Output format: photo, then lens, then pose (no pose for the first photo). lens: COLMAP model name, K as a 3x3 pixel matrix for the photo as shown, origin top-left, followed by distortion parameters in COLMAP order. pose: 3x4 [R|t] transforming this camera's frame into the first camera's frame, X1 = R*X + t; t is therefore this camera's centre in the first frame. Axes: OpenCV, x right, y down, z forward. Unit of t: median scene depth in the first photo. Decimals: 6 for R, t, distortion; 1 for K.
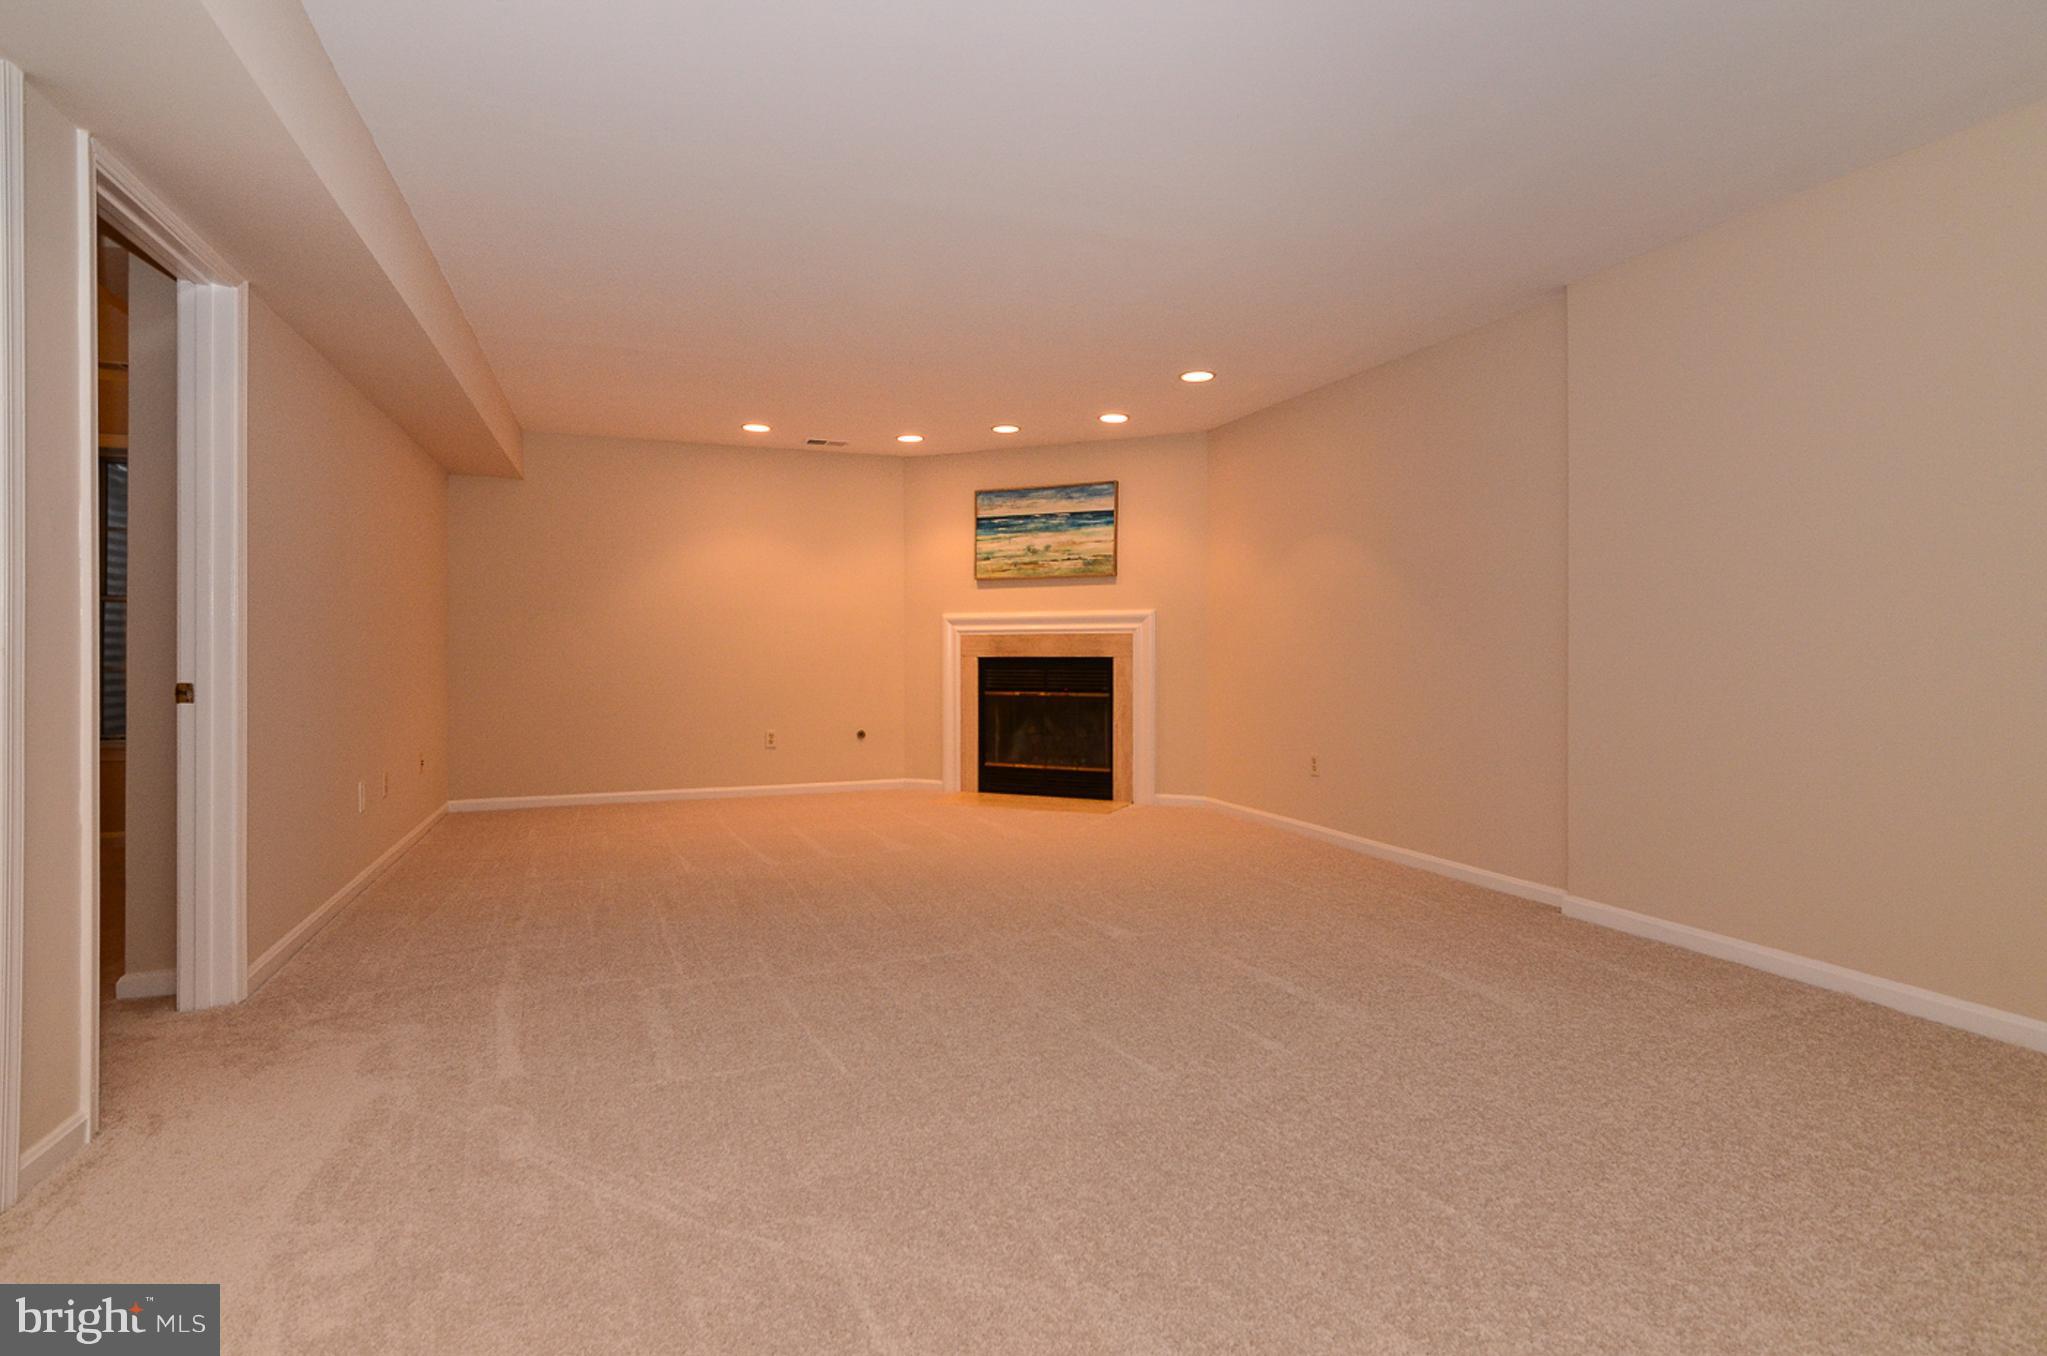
lens RADIAL K [[1045.0, 0, 1018.7], [0, 1045.0, 632.6], [0, 0, 1]] dist [-0.016699, 0.009473]
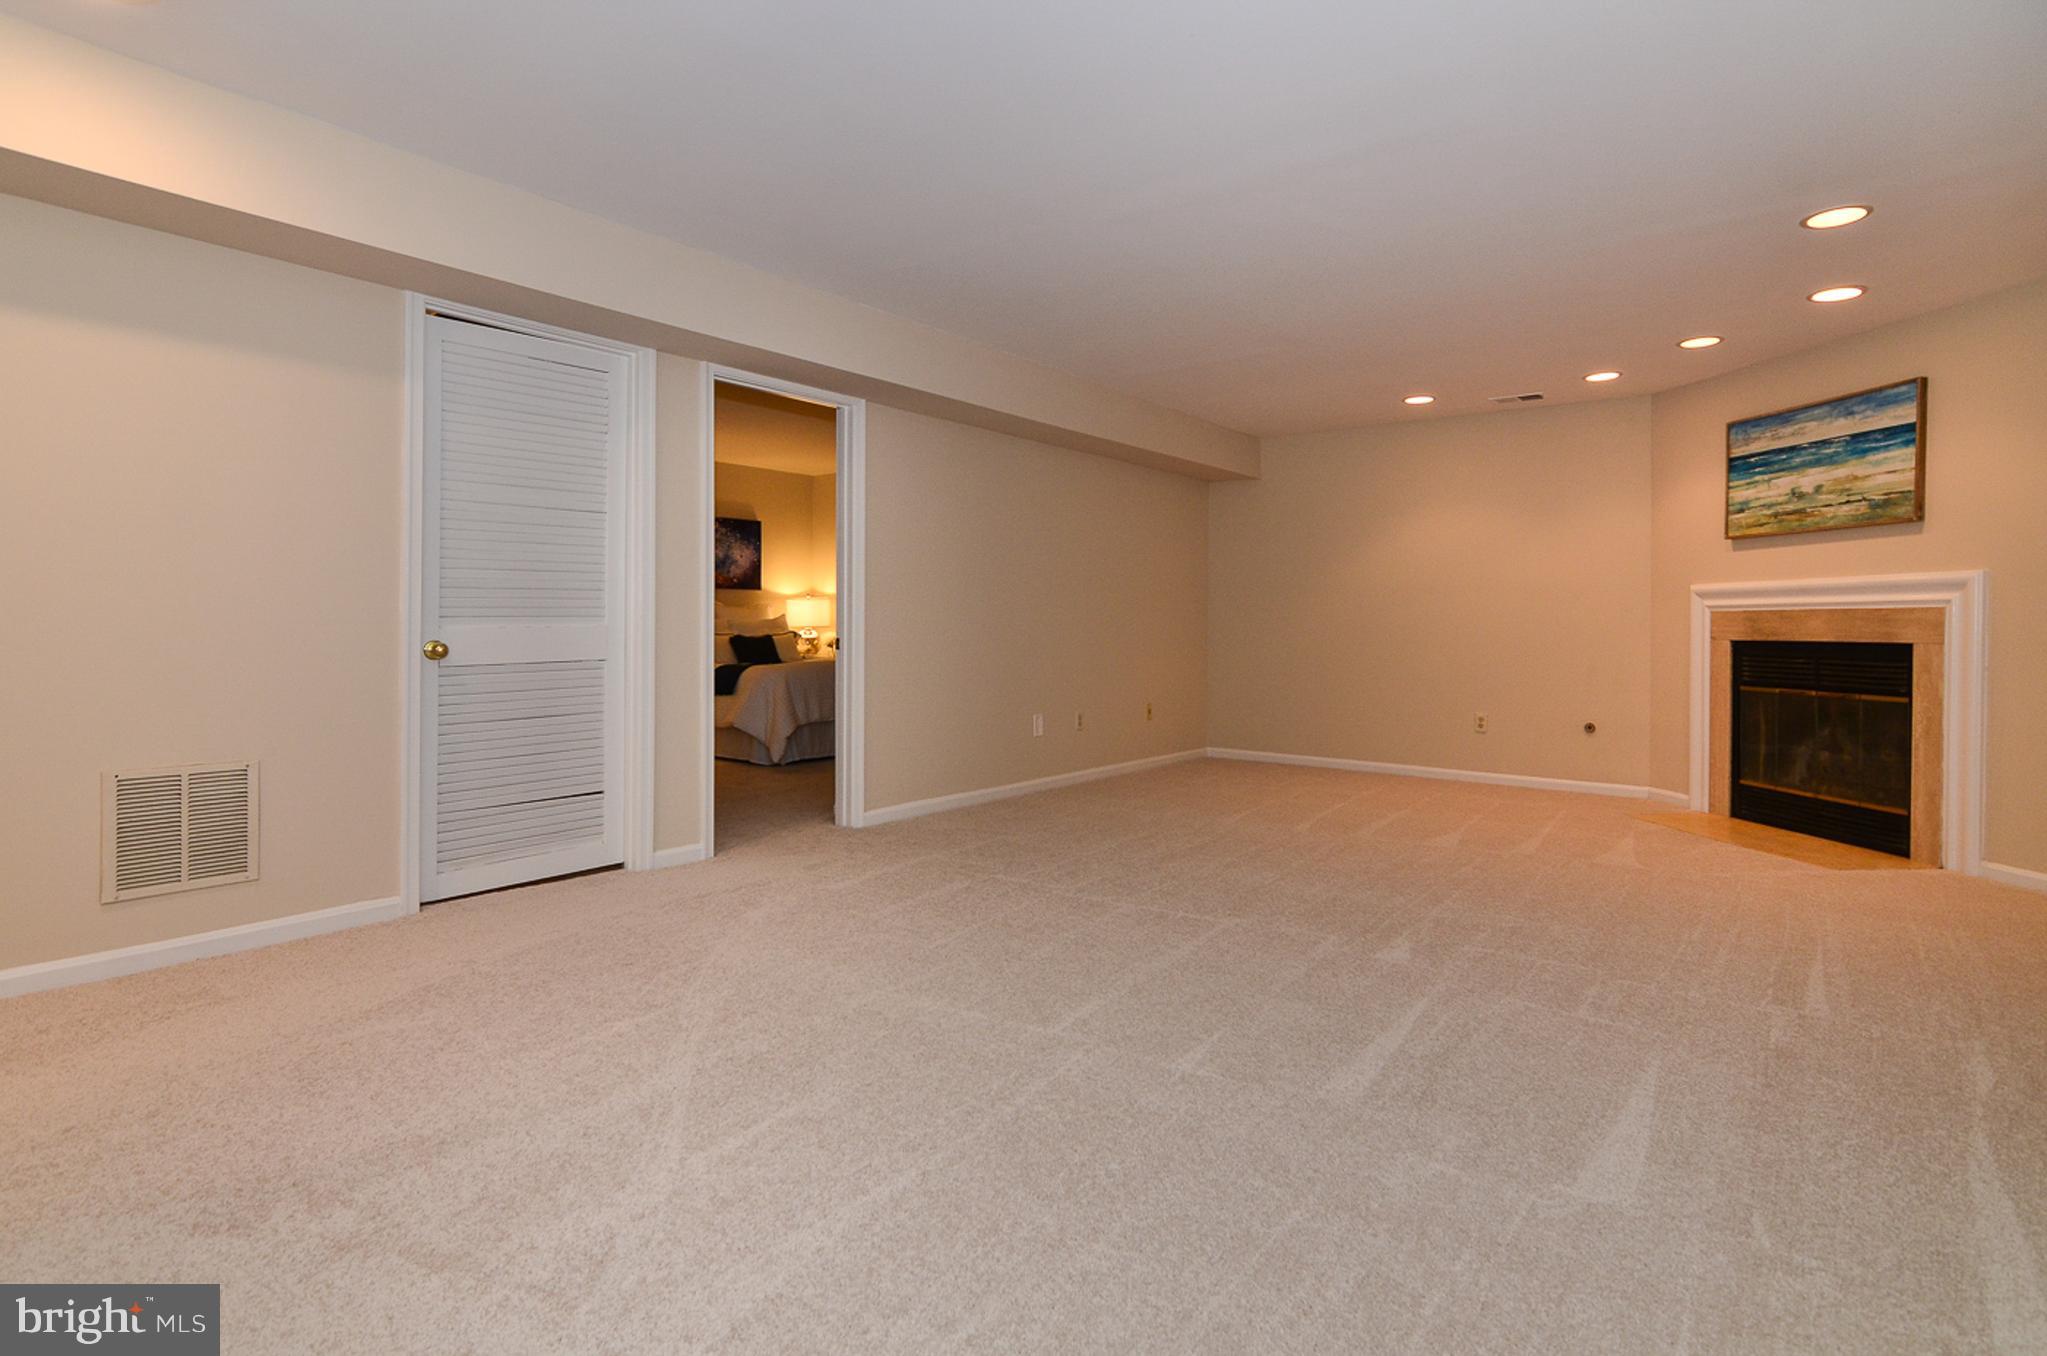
lens RADIAL K [[1045.0, 0, 1018.7], [0, 1045.0, 632.6], [0, 0, 1]] dist [-0.016699, 0.009473]
pose [[0.499925, 0.014065, -0.865954, 0.368605], [0.000050, 0.999868, 0.016269, 0.005428], [0.866069, -0.008177, 0.499858, 0.172443]]
